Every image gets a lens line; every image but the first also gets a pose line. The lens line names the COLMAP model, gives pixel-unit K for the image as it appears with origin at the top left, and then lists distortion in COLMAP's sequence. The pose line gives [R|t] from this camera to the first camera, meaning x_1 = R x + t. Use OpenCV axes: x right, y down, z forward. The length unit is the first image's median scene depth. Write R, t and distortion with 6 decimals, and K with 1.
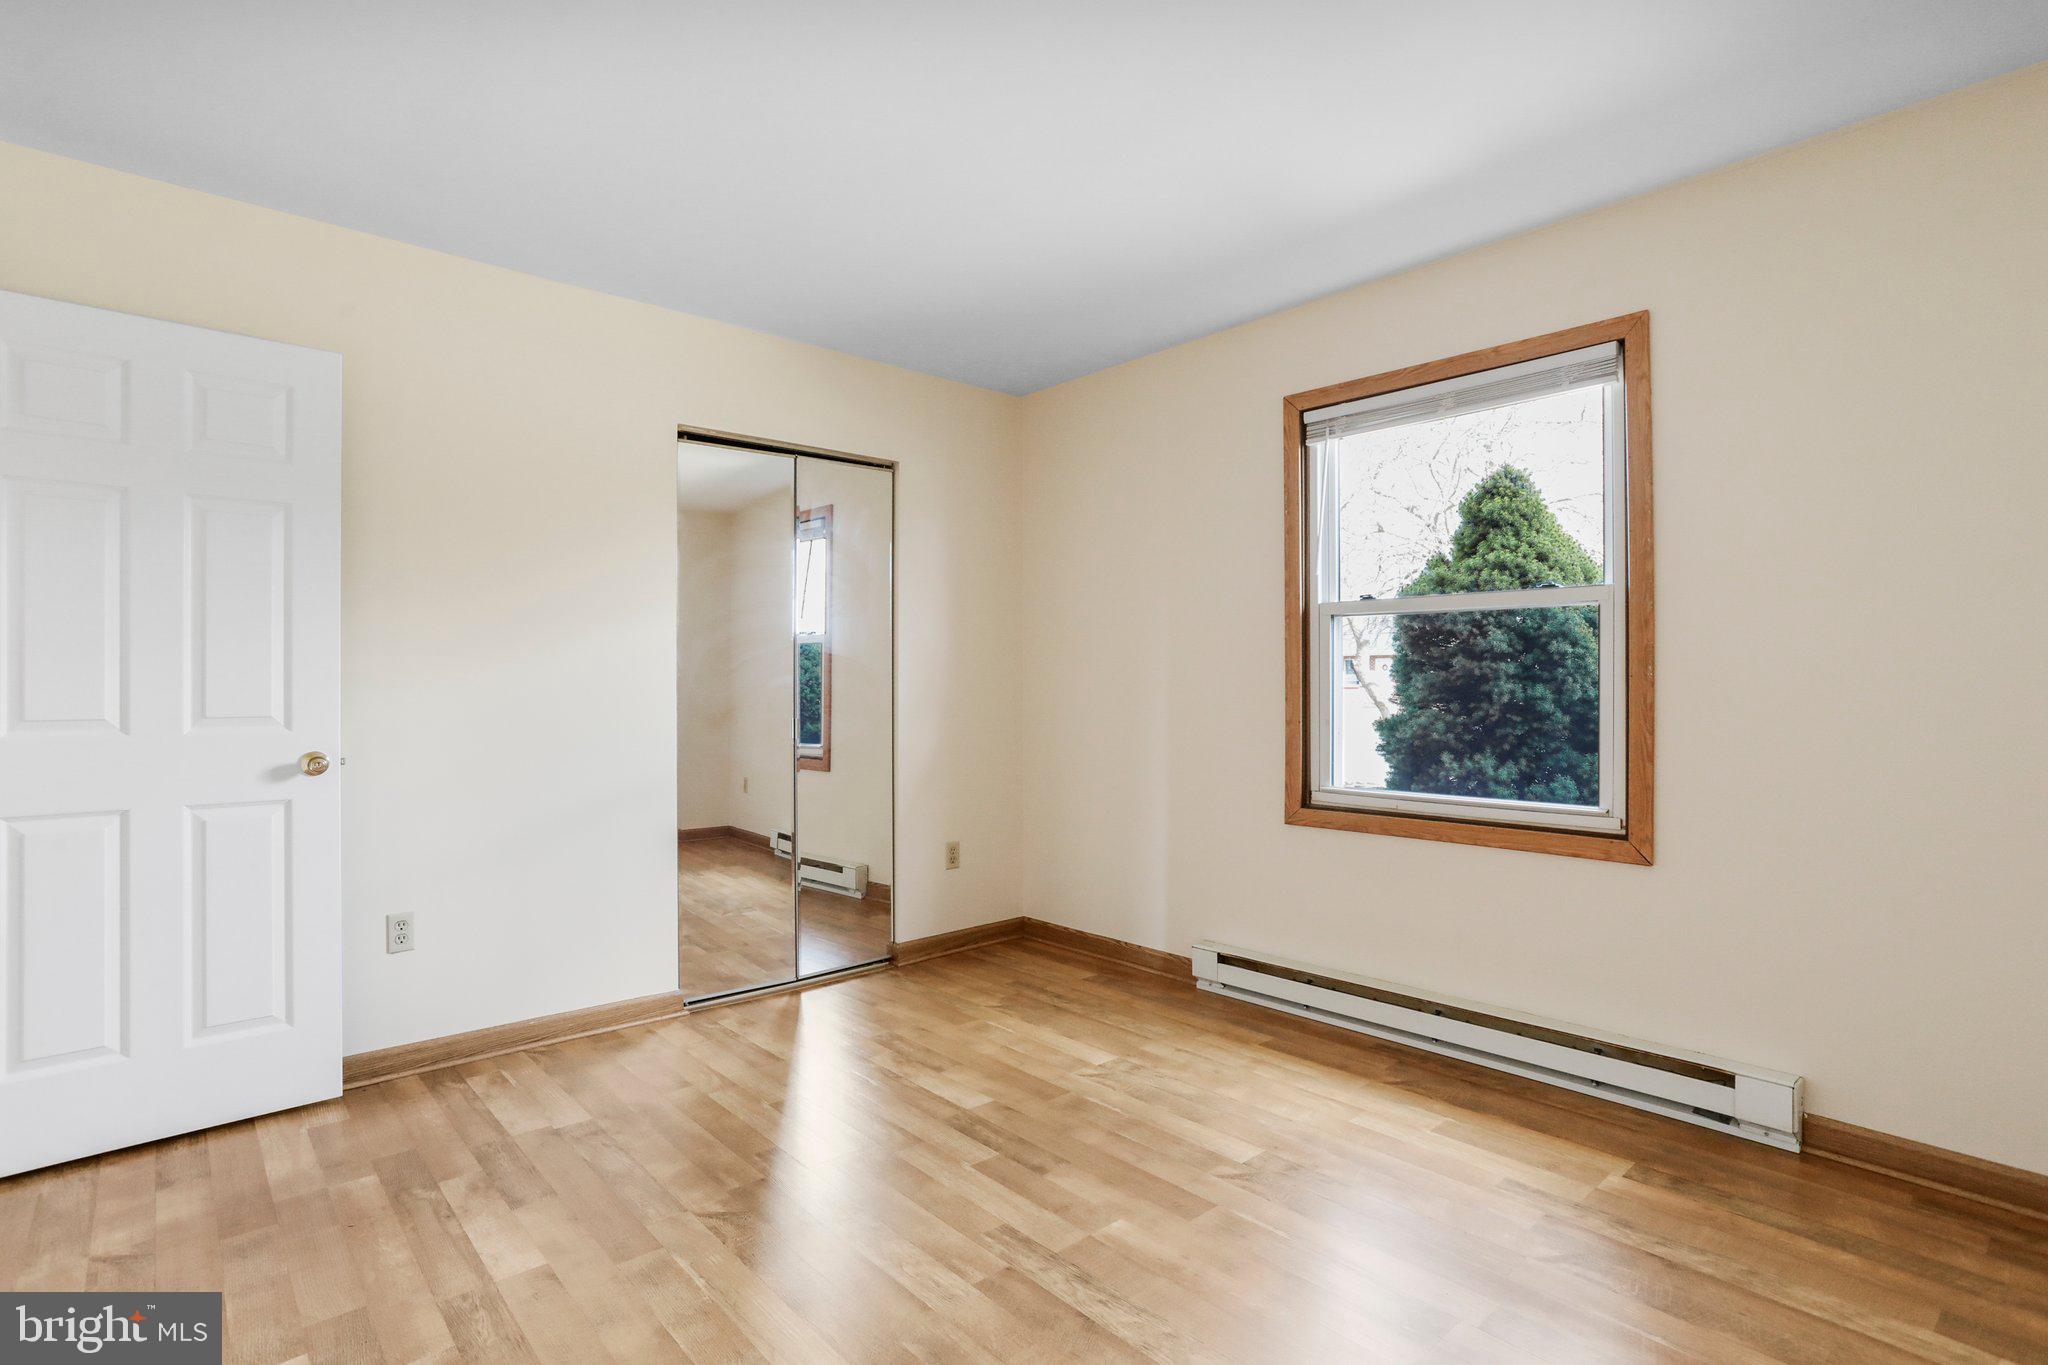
lens RADIAL K [[992.0, 0, 1004.0], [0, 992.0, 676.3], [0, 0, 1]] dist [-0.046951, 0.020944]
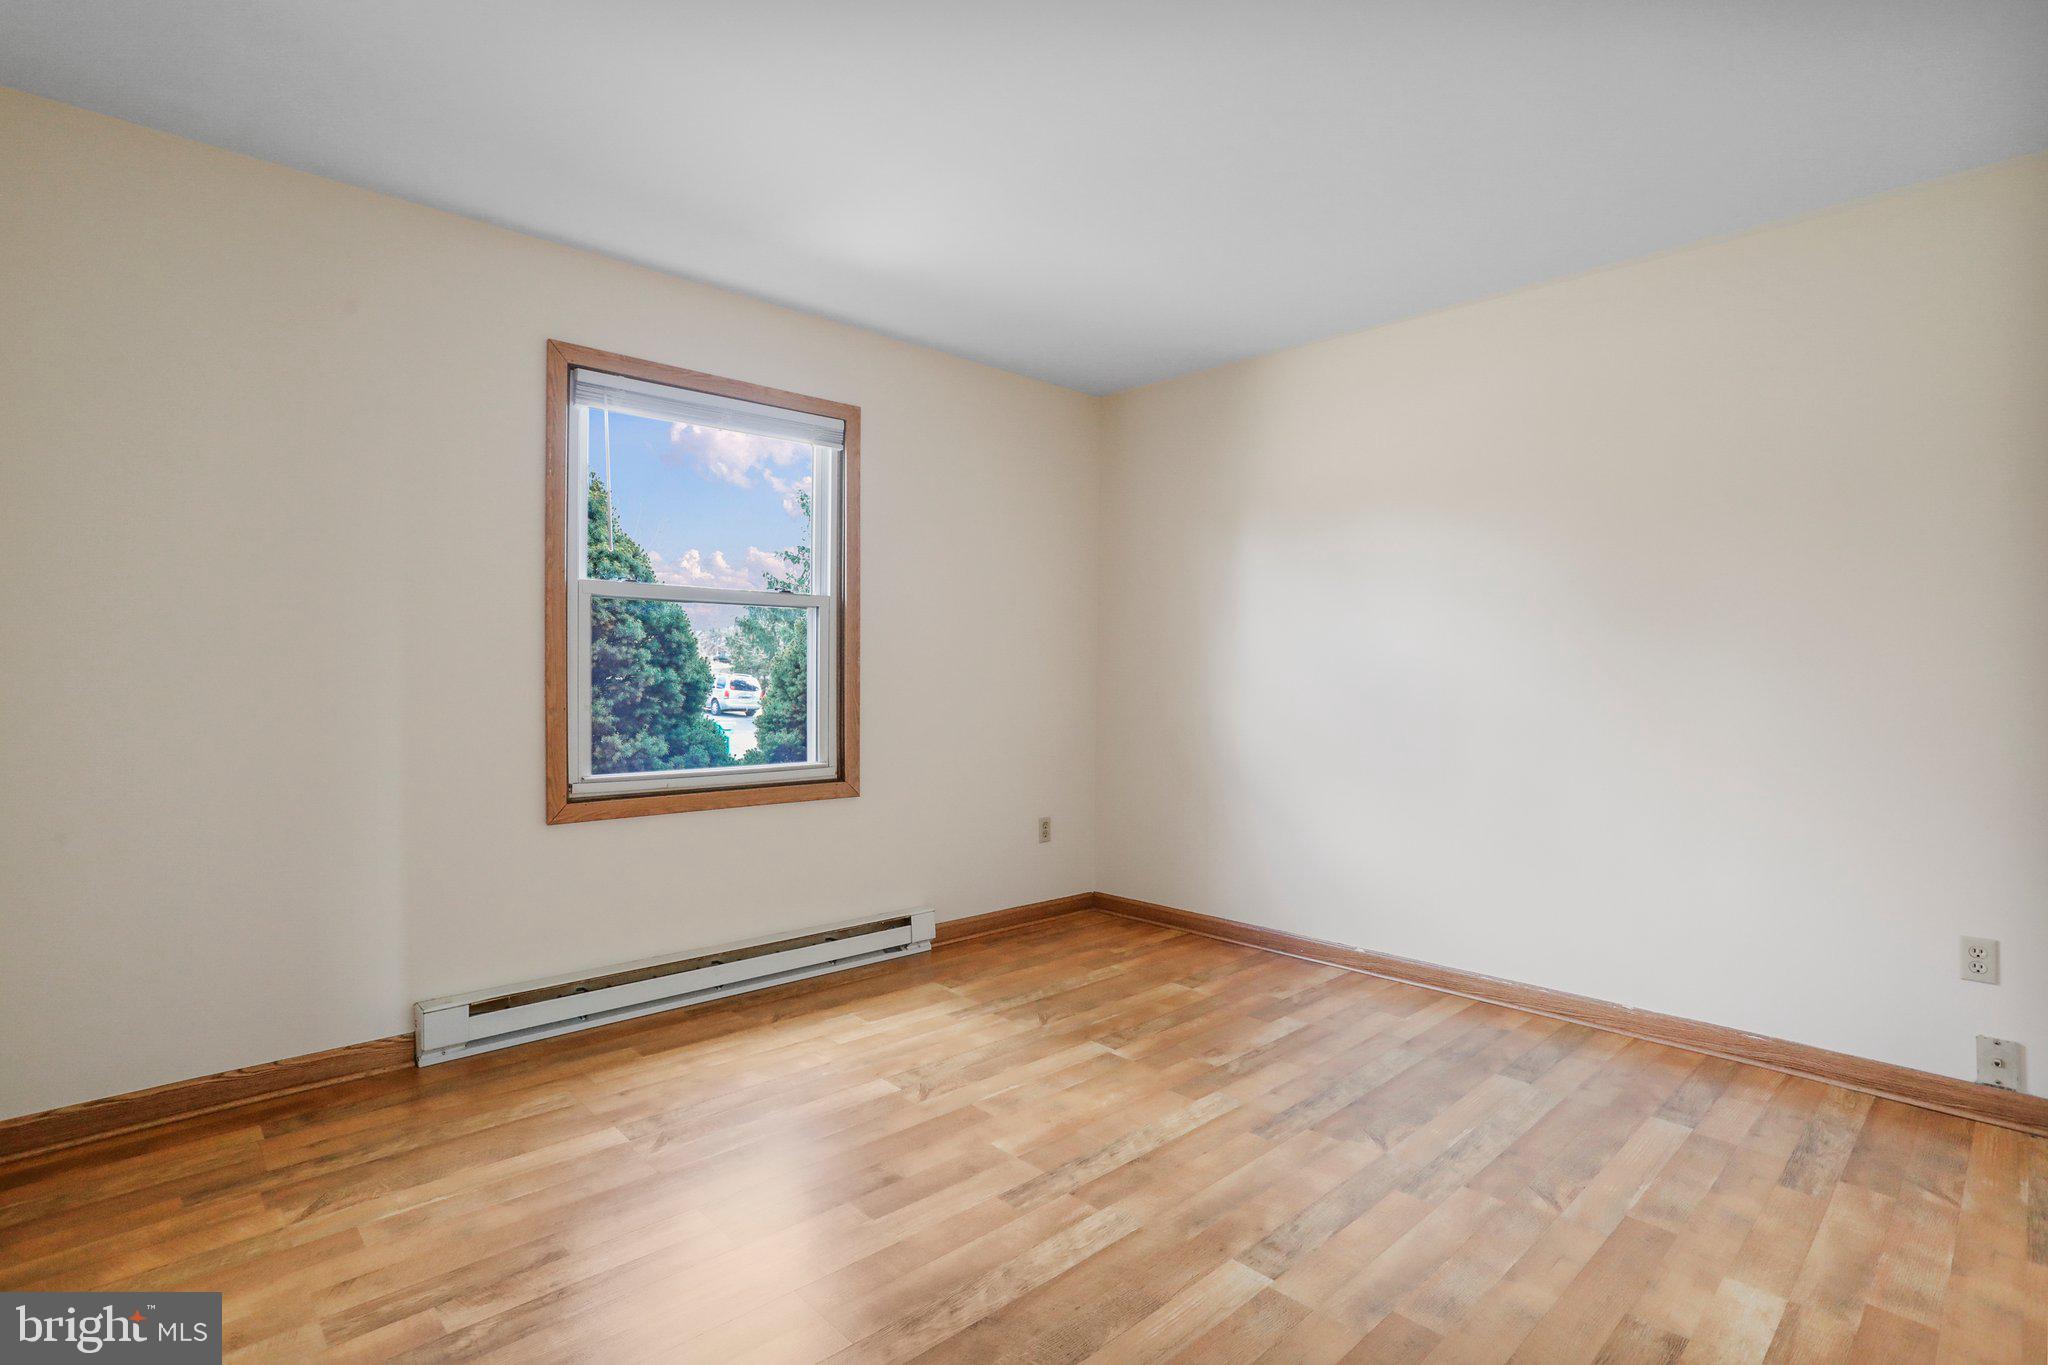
lens RADIAL K [[992.0, 0, 1040.1], [0, 992.0, 680.8], [0, 0, 1]] dist [-0.046951, 0.020944]
pose [[-0.046872, -0.004723, 0.998890, -0.716836], [-0.014283, 0.999890, 0.004058, 0.012975], [-0.998799, -0.014077, -0.046934, 0.713650]]
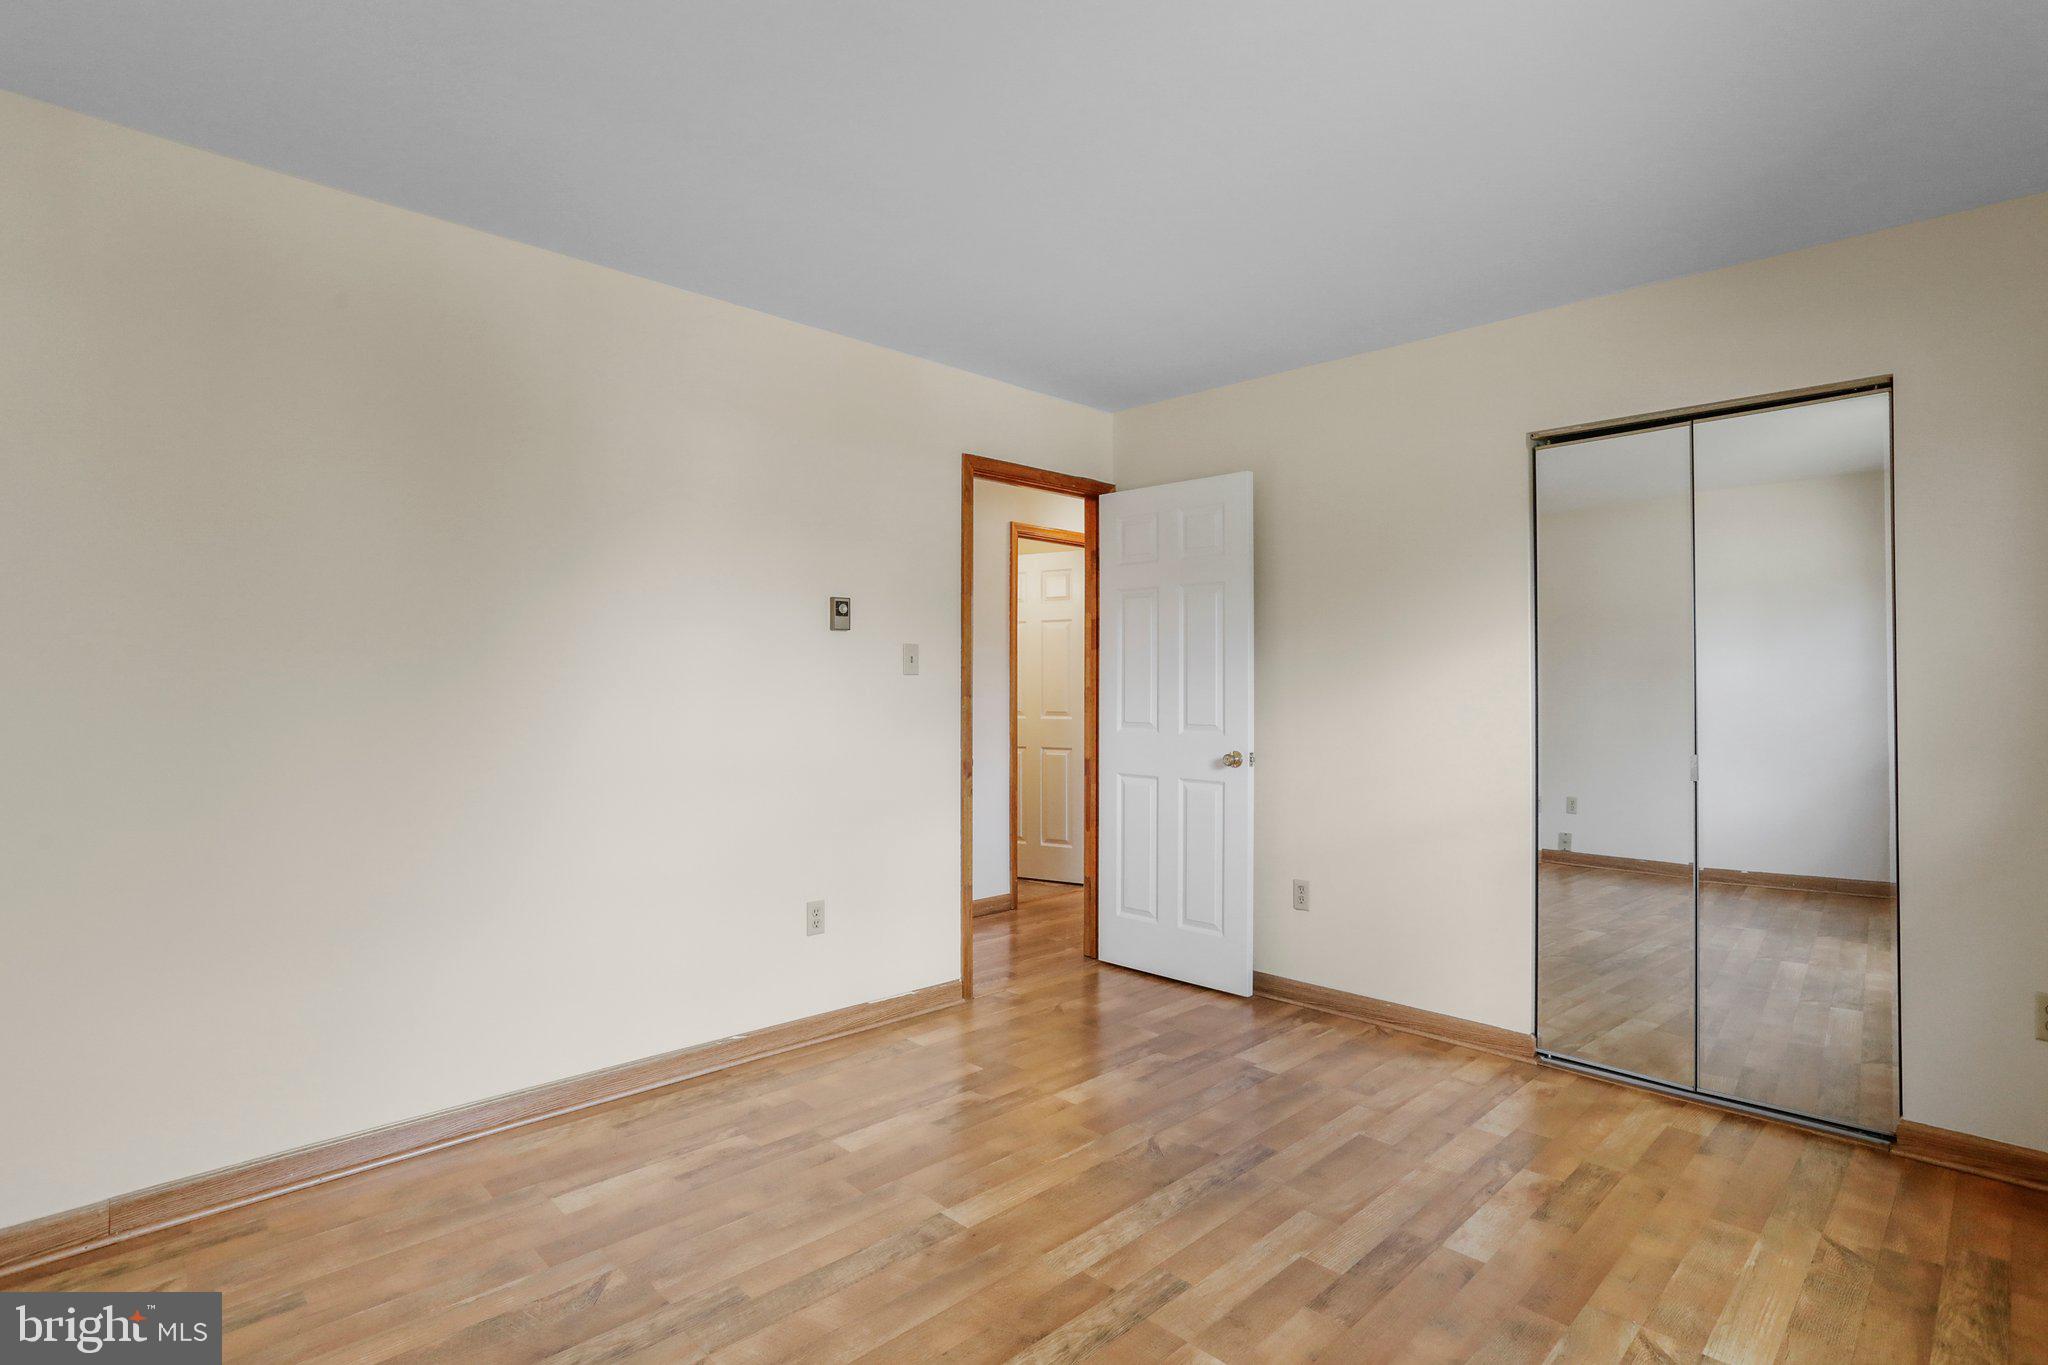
lens RADIAL K [[992.0, 0, 1049.5], [0, 992.0, 644.7], [0, 0, 1]] dist [-0.046951, 0.020944]
pose [[0.072667, -0.043037, -0.996427, 0.679229], [0.002503, 0.999073, -0.042969, -0.015651], [0.997353, 0.000628, 0.072707, 0.559799]]
